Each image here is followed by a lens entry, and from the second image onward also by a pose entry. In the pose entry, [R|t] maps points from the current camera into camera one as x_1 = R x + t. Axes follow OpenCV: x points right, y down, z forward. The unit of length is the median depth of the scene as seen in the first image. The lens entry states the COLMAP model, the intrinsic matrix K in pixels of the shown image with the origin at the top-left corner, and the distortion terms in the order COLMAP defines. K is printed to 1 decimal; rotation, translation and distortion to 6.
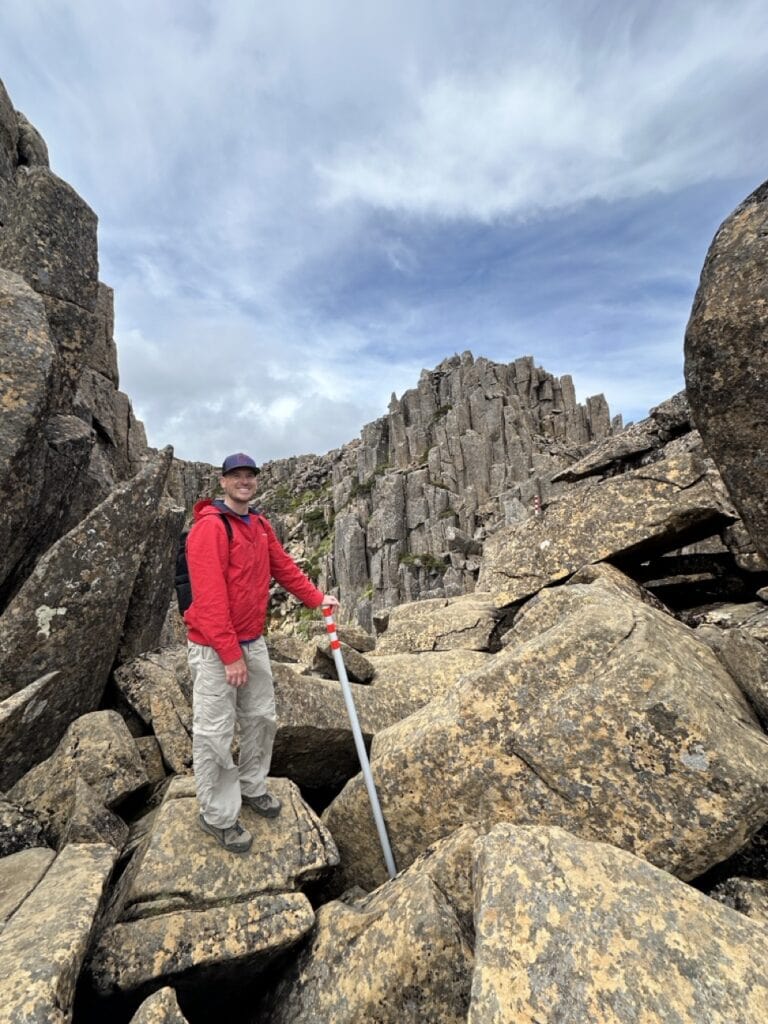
lens RADIAL K [[405.7, 0, 384.2], [0, 405.7, 508.9], [0, 0, 1]] dist [-0.000278, -0.000654]
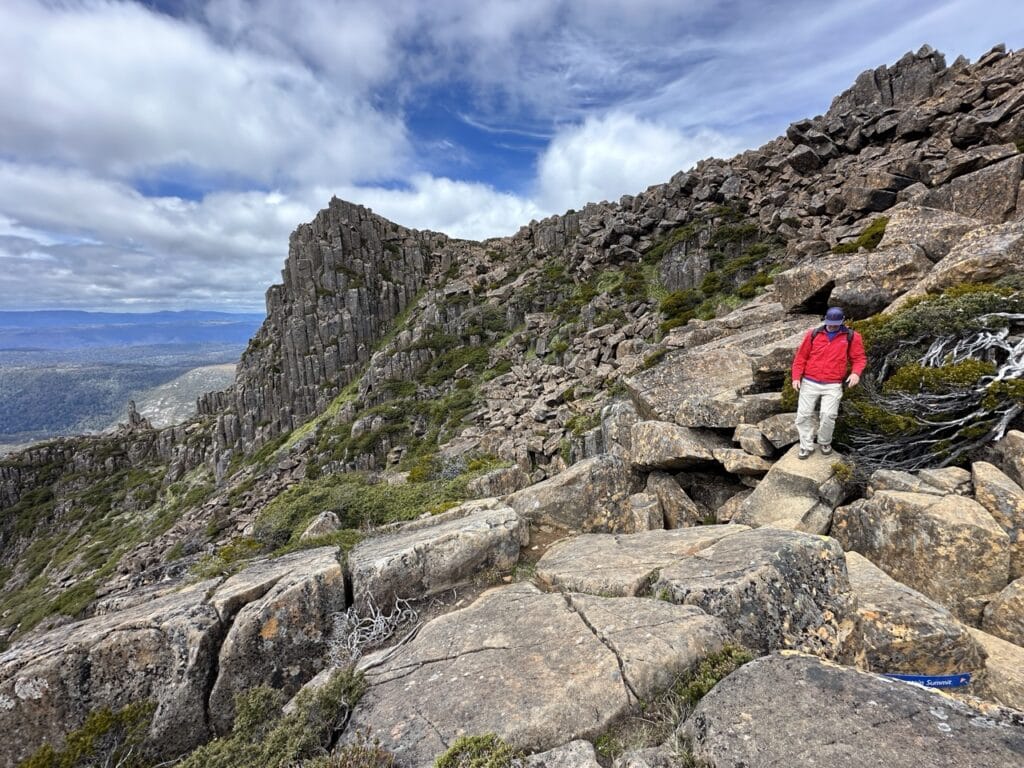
lens RADIAL K [[405.7, 0, 511.0], [0, 405.7, 386.8], [0, 0, 1]] dist [-0.000278, -0.000654]
pose [[0.951343, 0.076495, -0.298488, -0.352829], [-0.014707, 0.978864, 0.203984, -0.005367], [0.307783, -0.189669, 0.932360, 1.205404]]
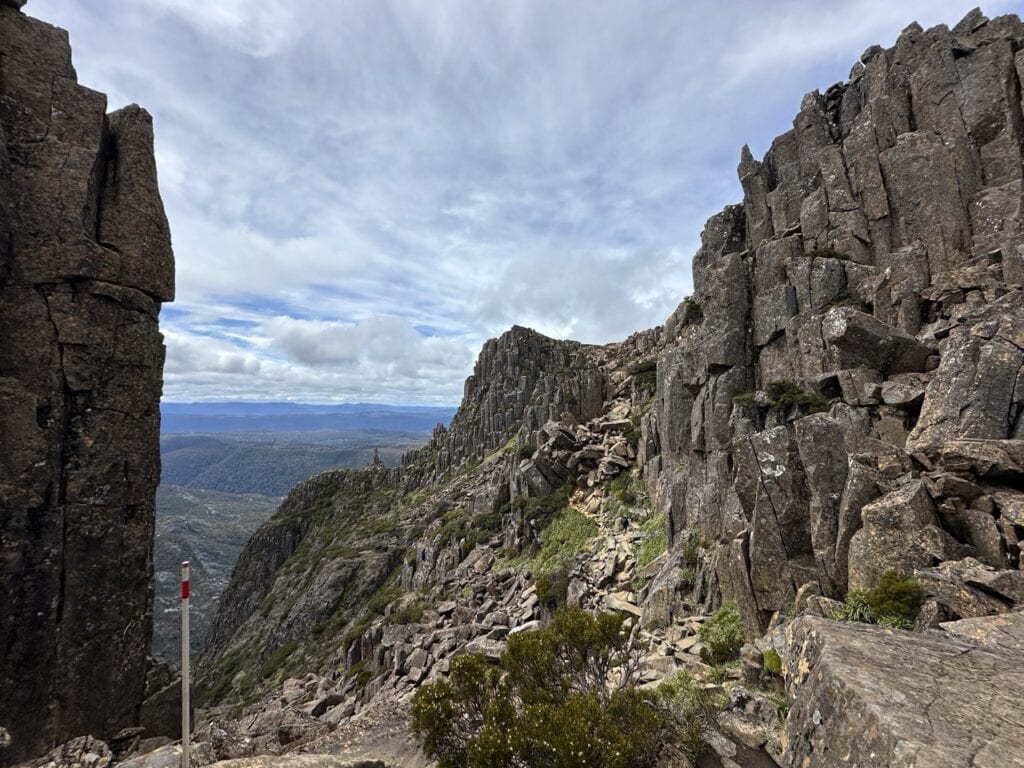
lens RADIAL K [[405.7, 0, 514.0], [0, 405.7, 385.8], [0, 0, 1]] dist [-0.000278, -0.000654]
pose [[0.816542, -0.001146, -0.577285, 0.083802], [-0.015926, 0.999573, -0.024510, 0.091906], [0.577067, 0.029207, 0.816175, 0.276306]]
